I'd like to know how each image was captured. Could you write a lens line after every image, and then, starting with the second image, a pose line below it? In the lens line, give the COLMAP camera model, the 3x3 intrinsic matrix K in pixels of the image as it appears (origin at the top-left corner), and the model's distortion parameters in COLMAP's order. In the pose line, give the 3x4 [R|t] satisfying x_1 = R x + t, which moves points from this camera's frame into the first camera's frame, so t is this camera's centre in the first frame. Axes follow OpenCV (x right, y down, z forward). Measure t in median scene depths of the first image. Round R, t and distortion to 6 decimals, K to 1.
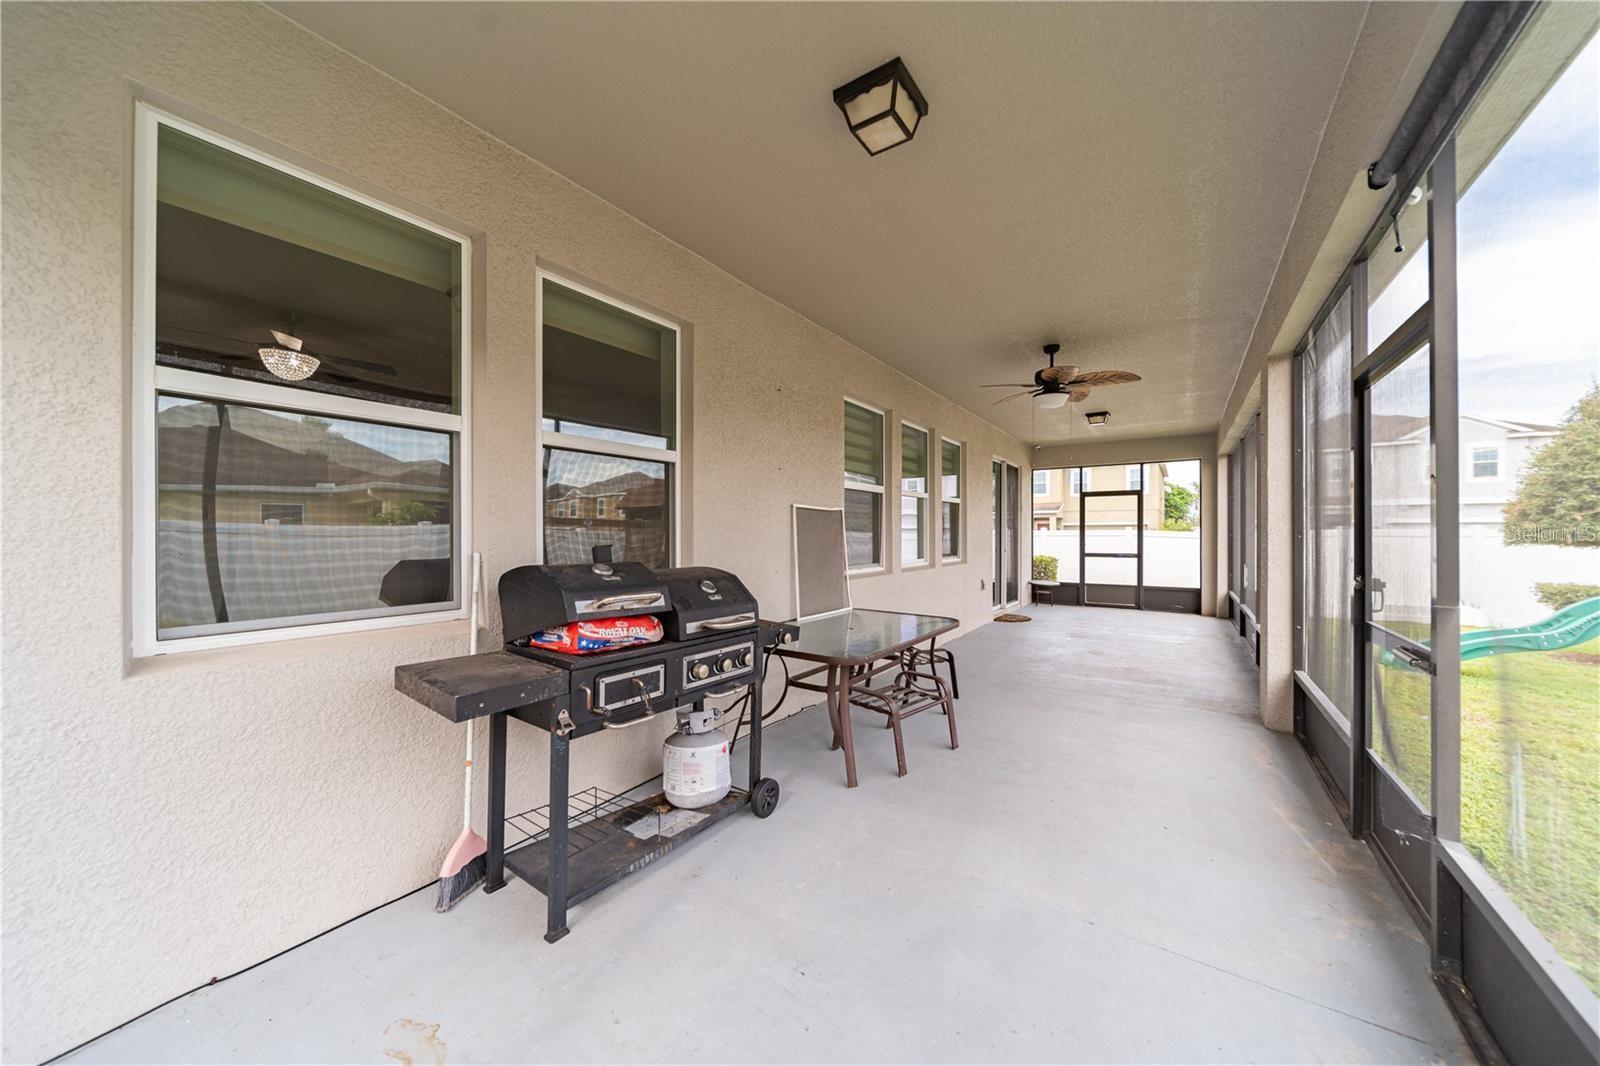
lens RADIAL K [[559.8, 0, 798.9], [0, 559.8, 530.7], [0, 0, 1]] dist [-0.002574, 0.000103]
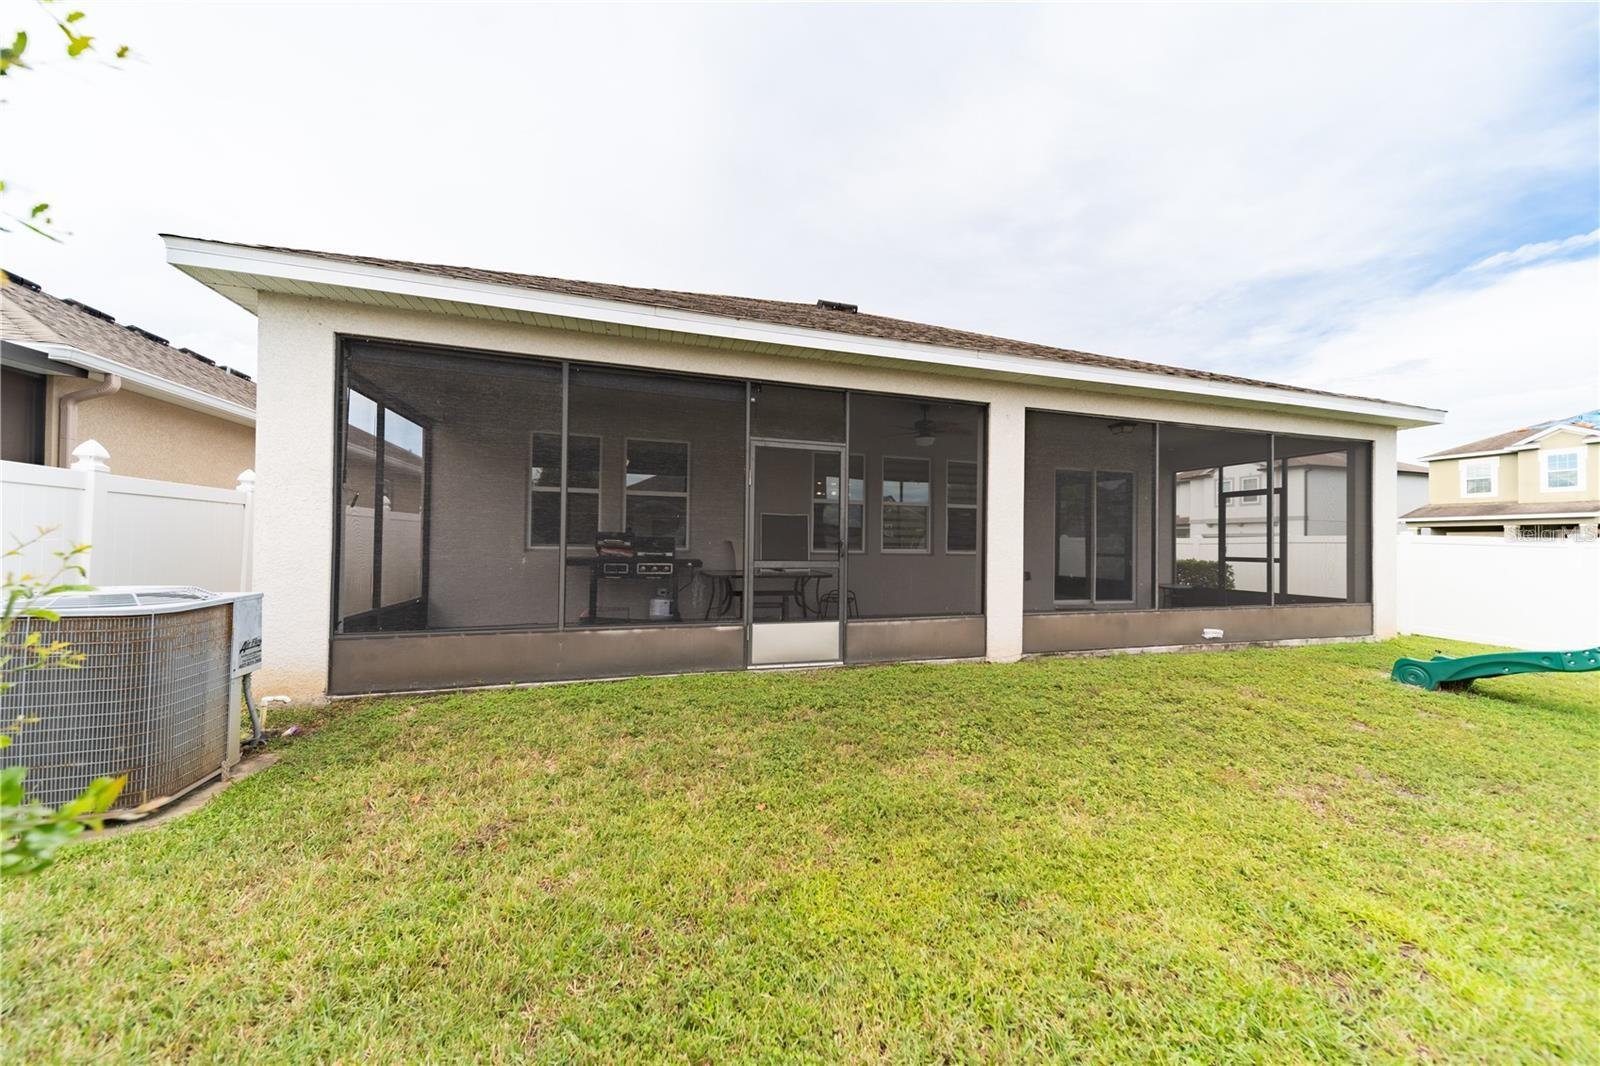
lens RADIAL K [[559.8, 0, 802.4], [0, 559.8, 534.3], [0, 0, 1]] dist [-0.002574, 0.000103]
pose [[0.783344, 0.001345, -0.621587, 0.955761], [-0.010512, 0.999883, -0.011084, 0.034832], [0.621500, 0.015216, 0.783266, -0.336307]]
